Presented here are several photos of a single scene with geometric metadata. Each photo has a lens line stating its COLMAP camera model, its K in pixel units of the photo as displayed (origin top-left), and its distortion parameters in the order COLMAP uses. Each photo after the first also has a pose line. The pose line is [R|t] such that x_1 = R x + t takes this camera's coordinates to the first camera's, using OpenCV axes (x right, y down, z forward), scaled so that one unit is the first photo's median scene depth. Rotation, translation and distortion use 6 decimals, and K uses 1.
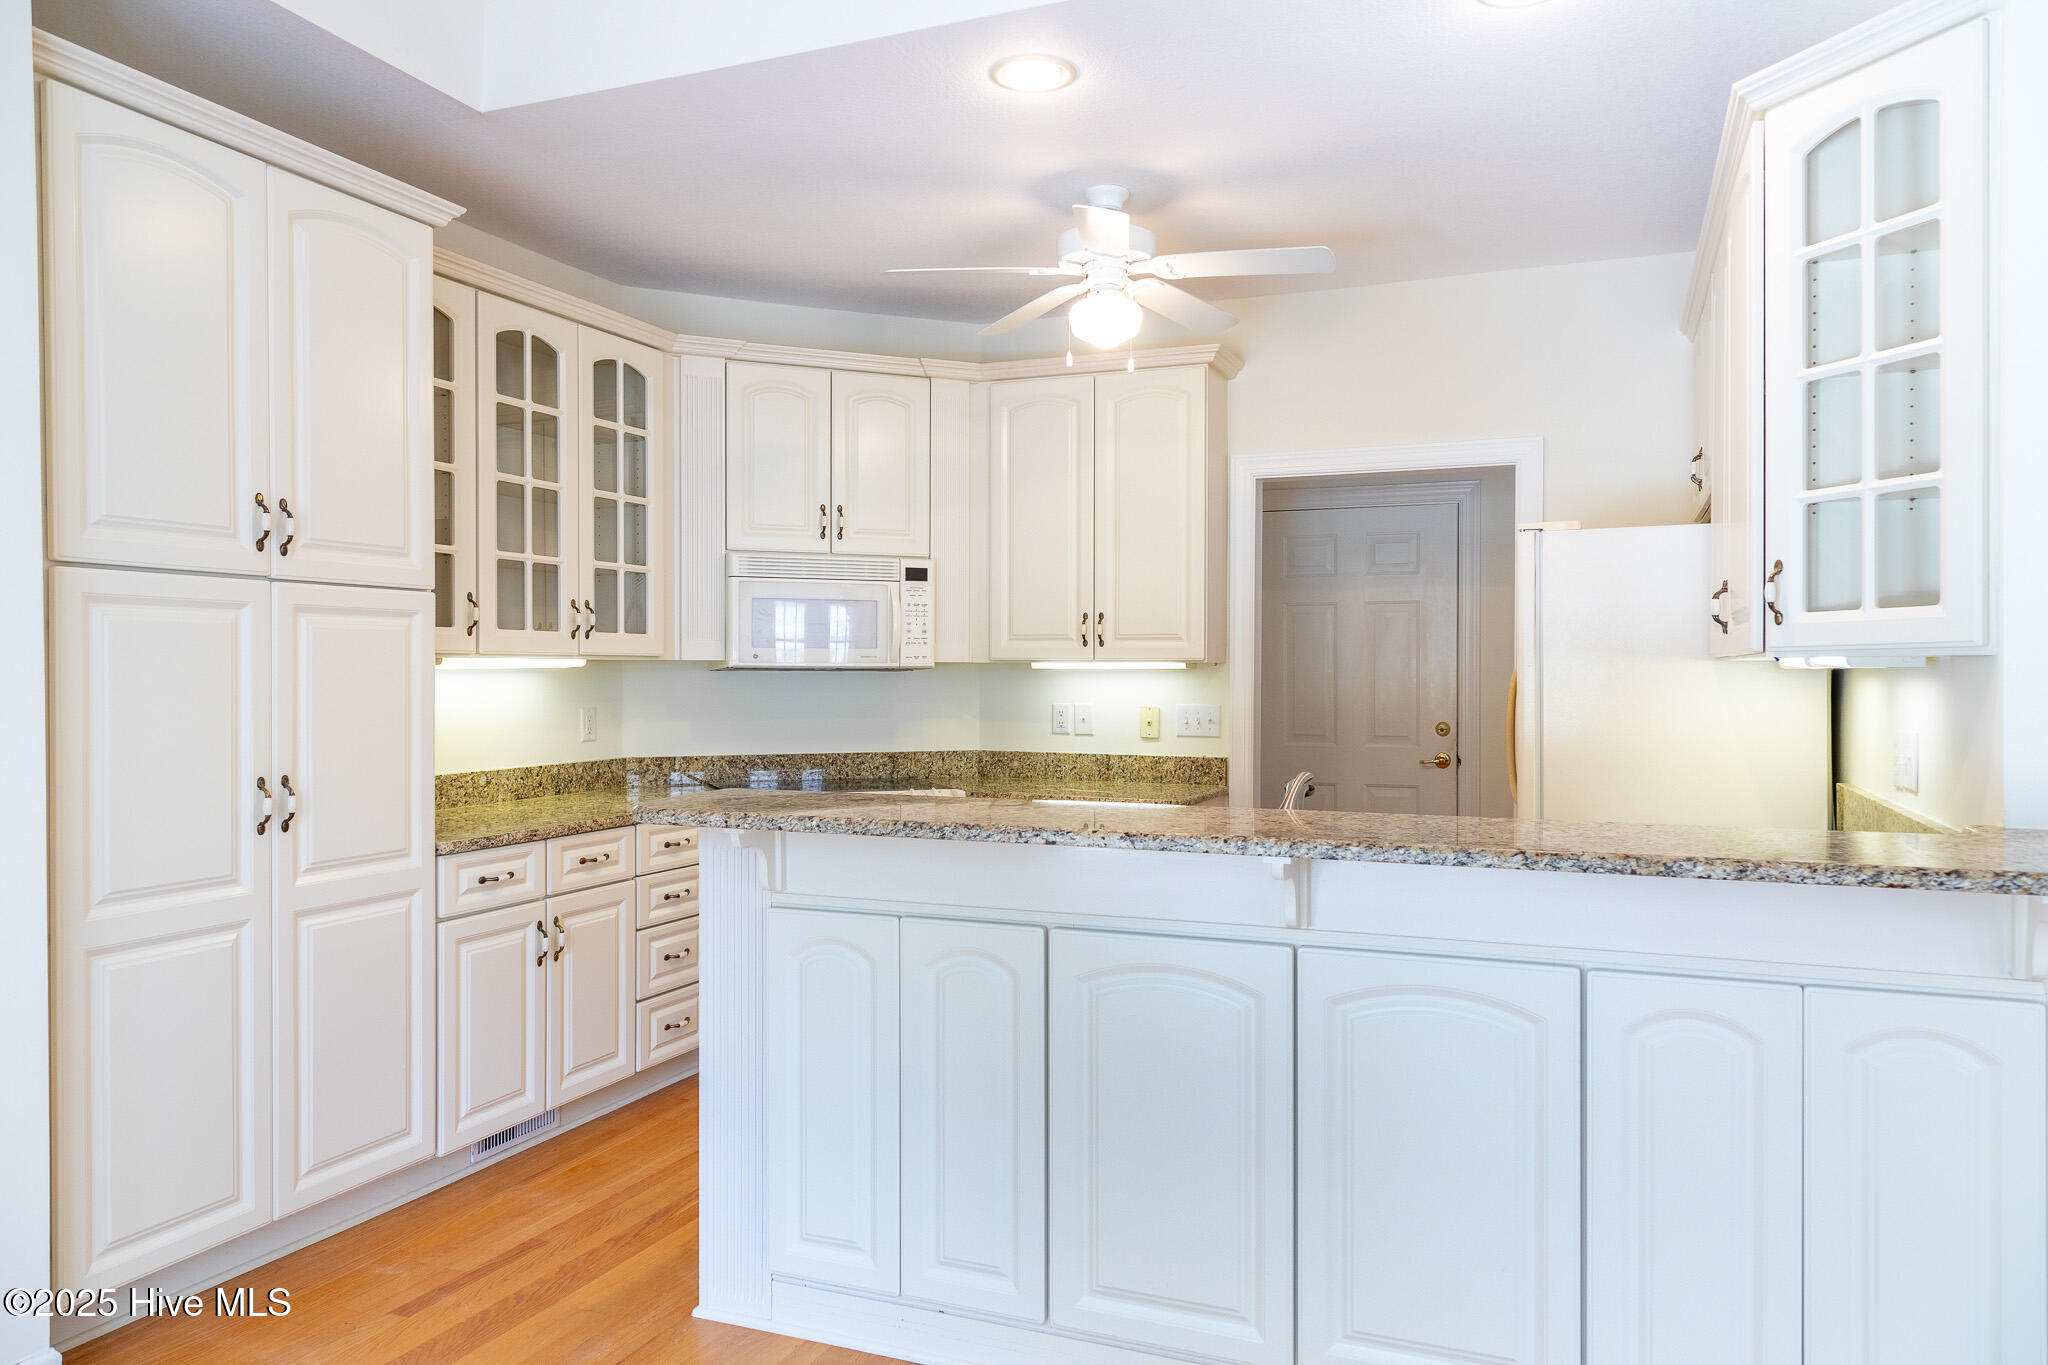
lens RADIAL K [[1378.6, 0, 1073.9], [0, 1378.6, 688.3], [0, 0, 1]] dist [0.008687, -0.002506]
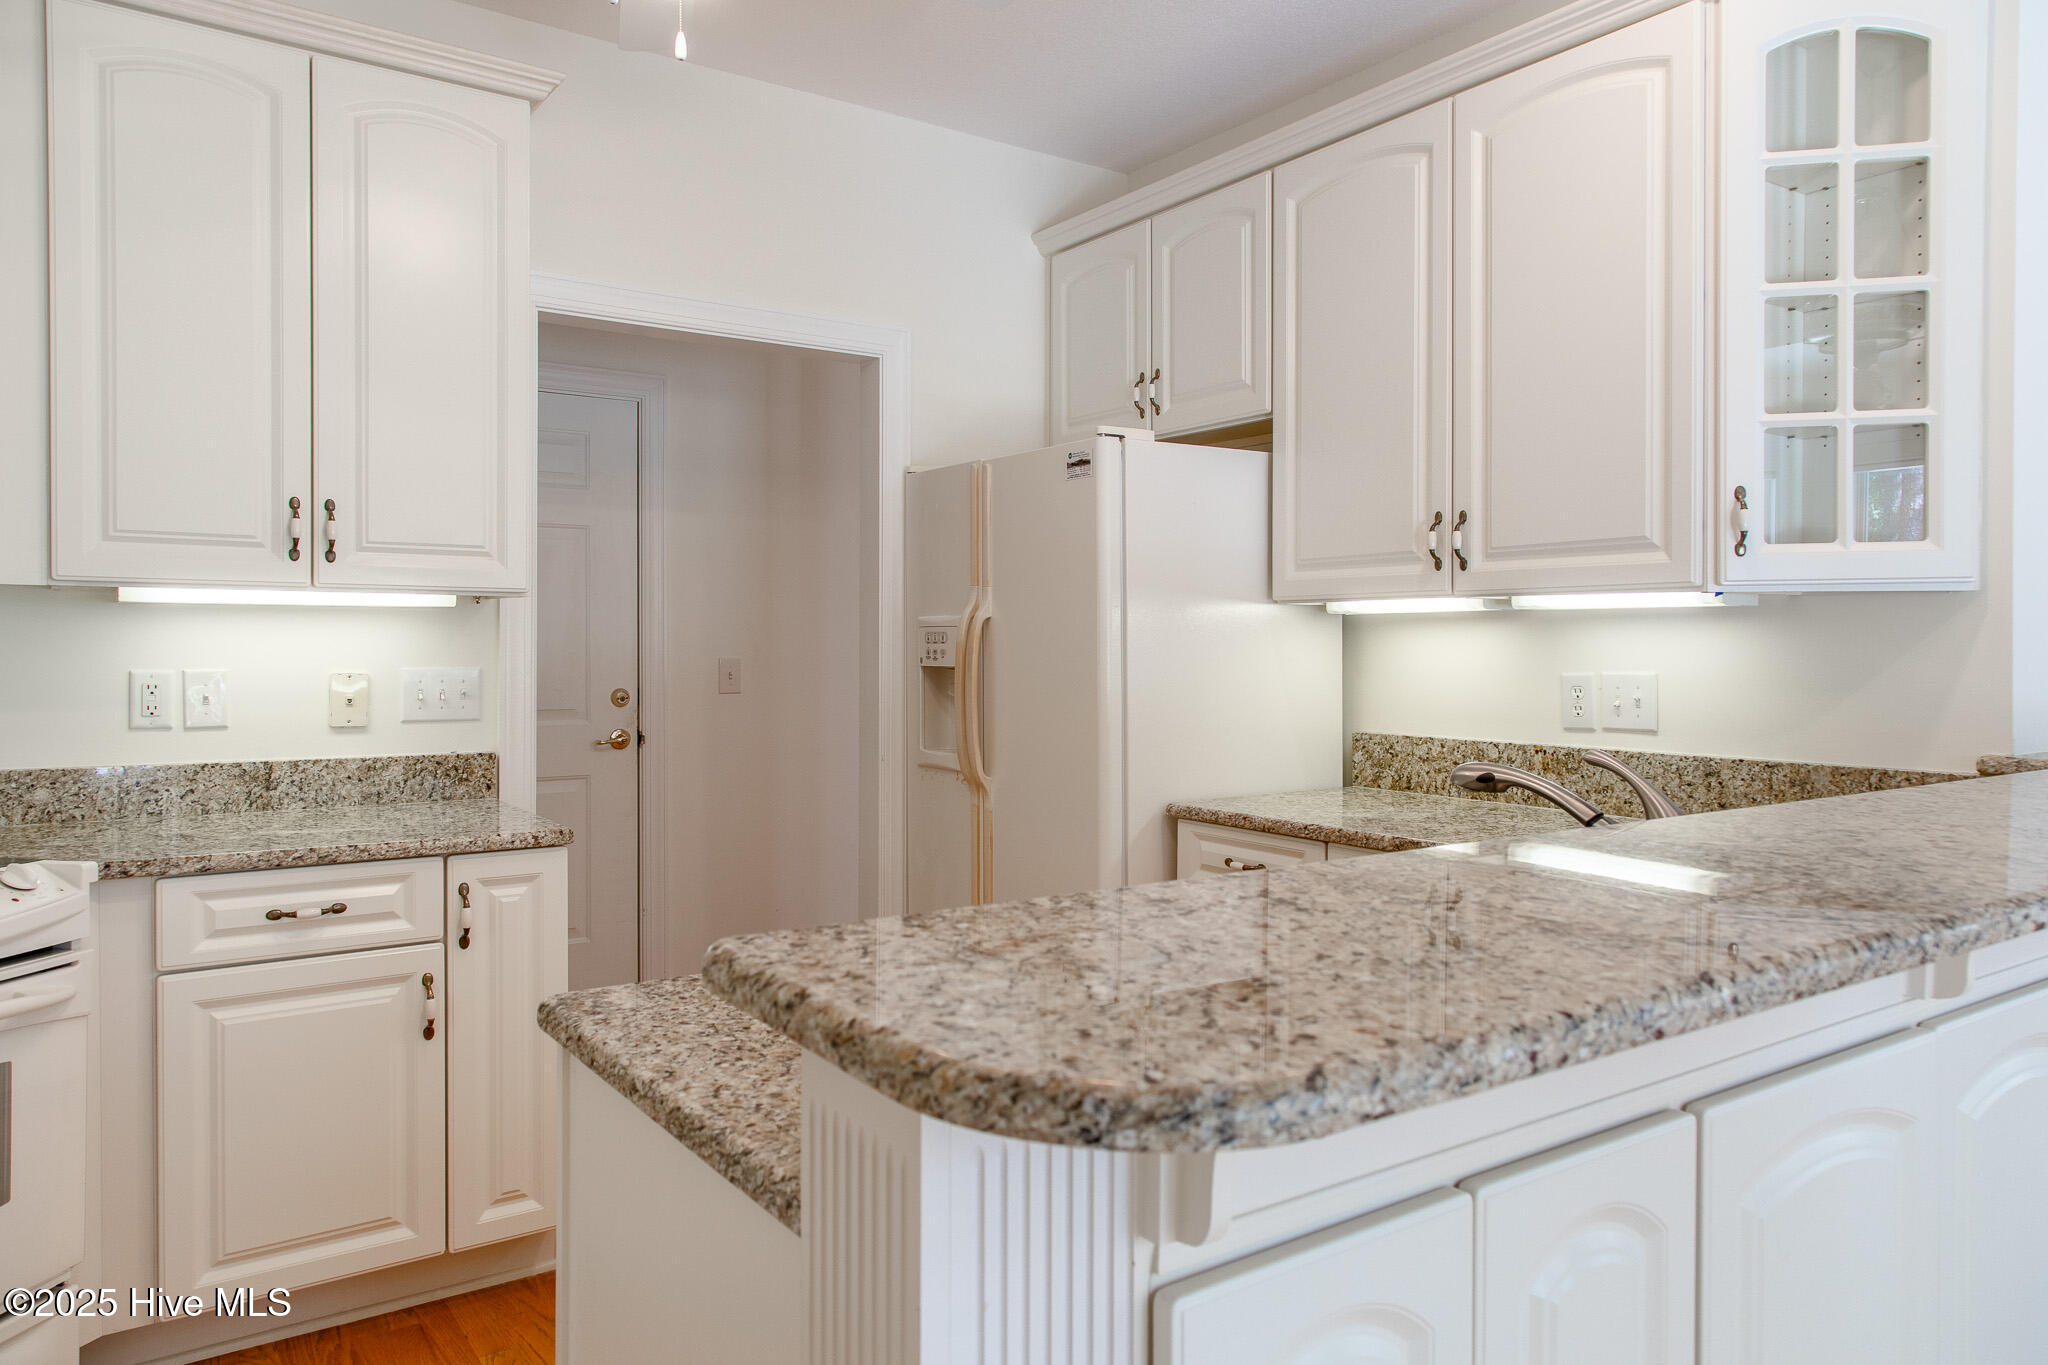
lens RADIAL K [[1370.4, 0, 1023.8], [0, 1370.4, 658.0], [0, 0, 1]] dist [0.006280, 0.003202]
pose [[0.557749, -0.009639, 0.829954, -0.279768], [0.008498, 0.999946, 0.005902, 0.006578], [-0.829966, 0.003762, 0.557801, 0.478010]]
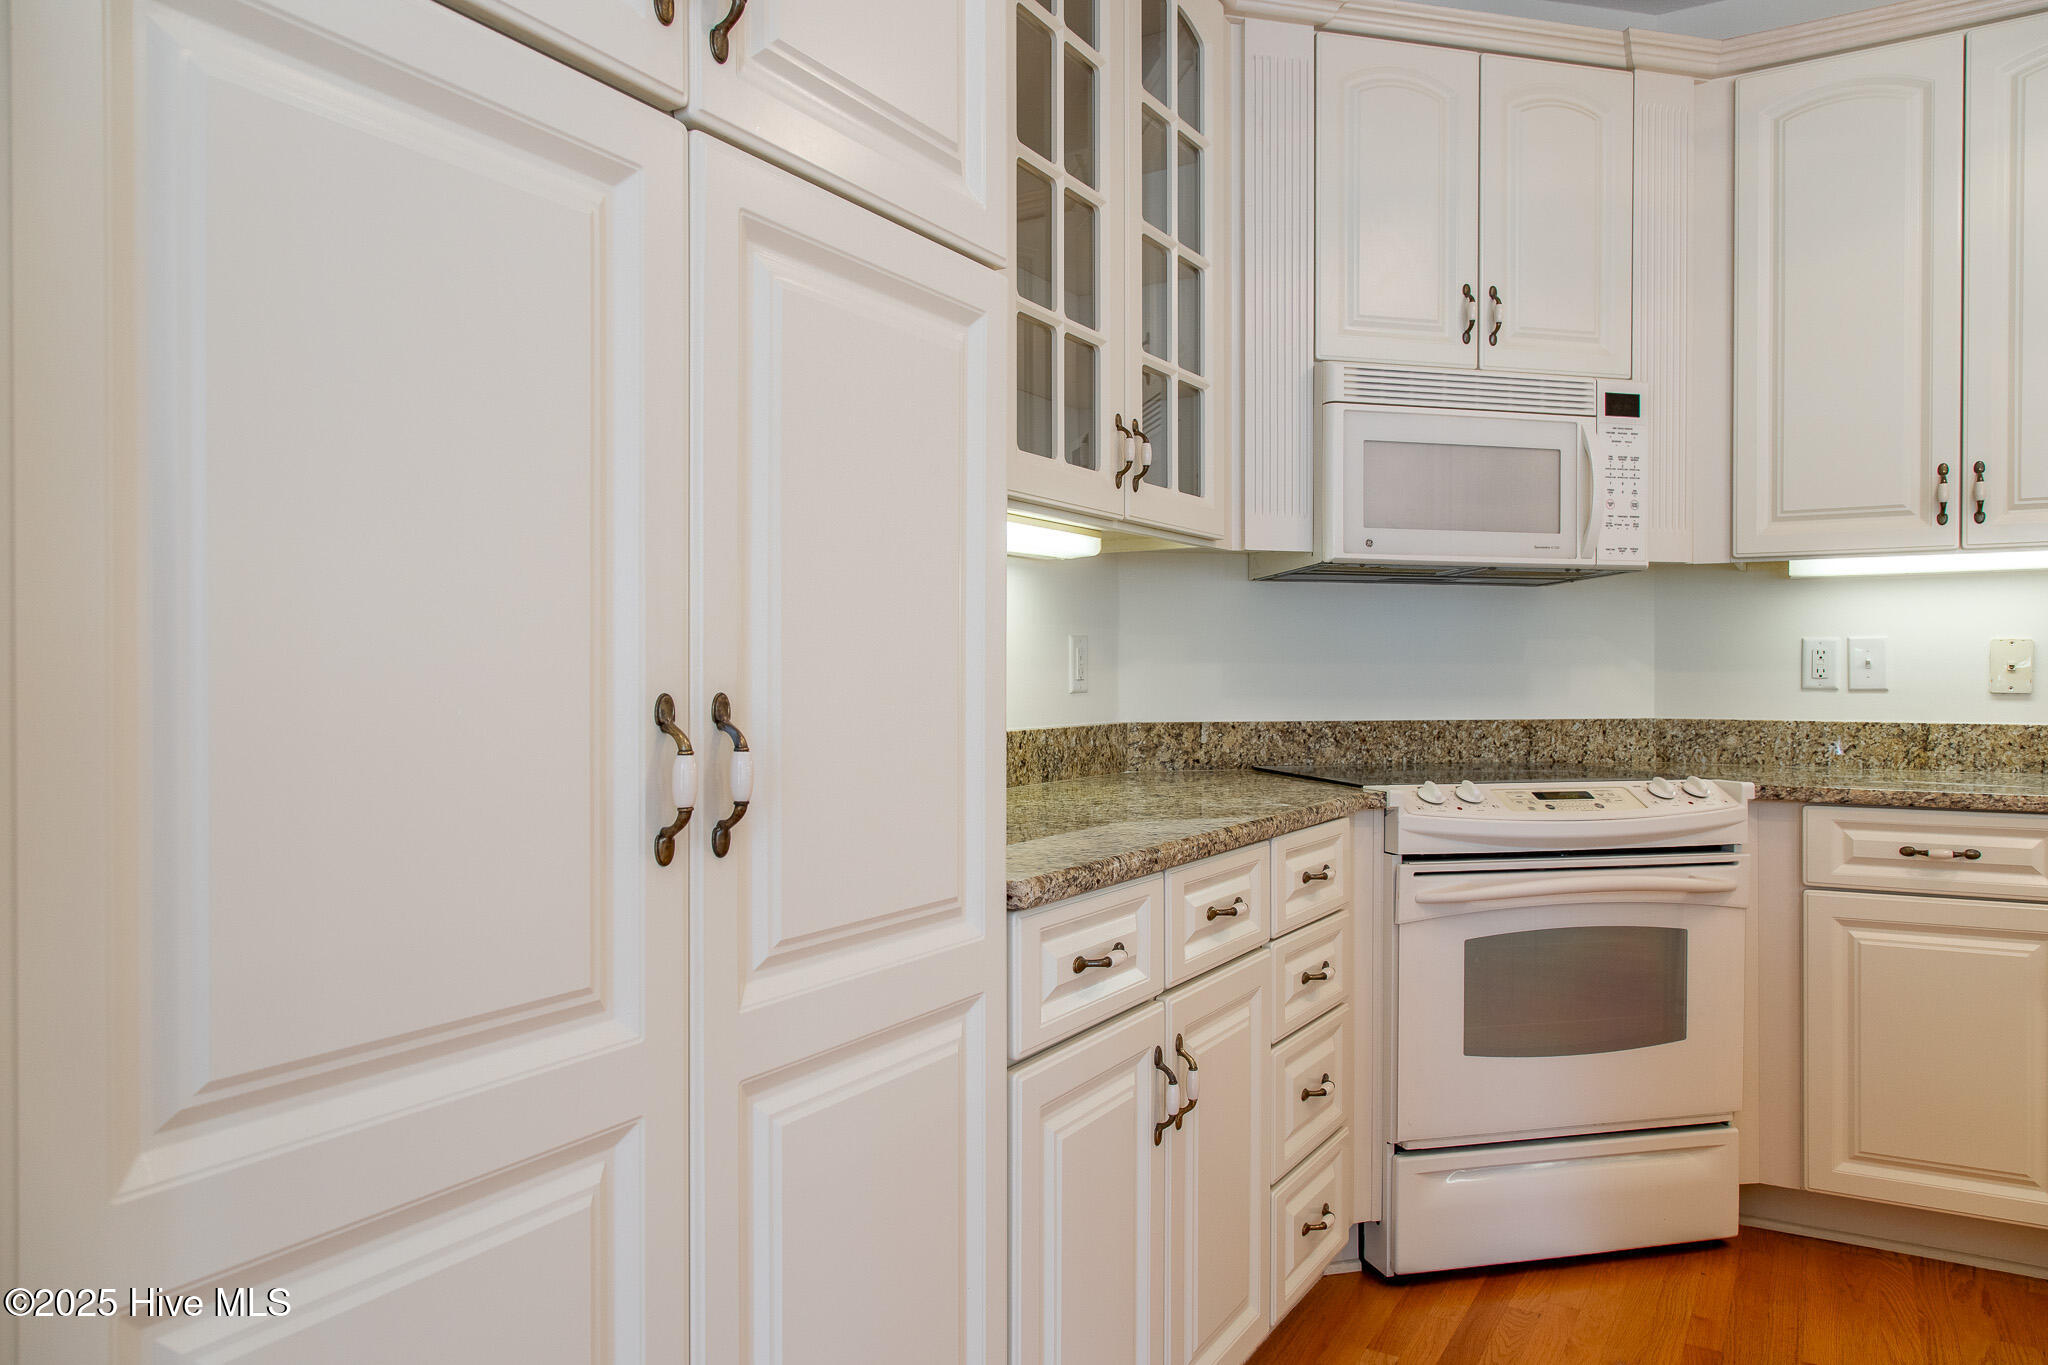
lens RADIAL K [[1378.6, 0, 1073.9], [0, 1378.6, 688.3], [0, 0, 1]] dist [0.008687, -0.002506]
pose [[0.990263, -0.001752, -0.139196, -0.264821], [0.000995, 0.999984, -0.005505, 0.038794], [0.139203, 0.005313, 0.990250, 0.407069]]
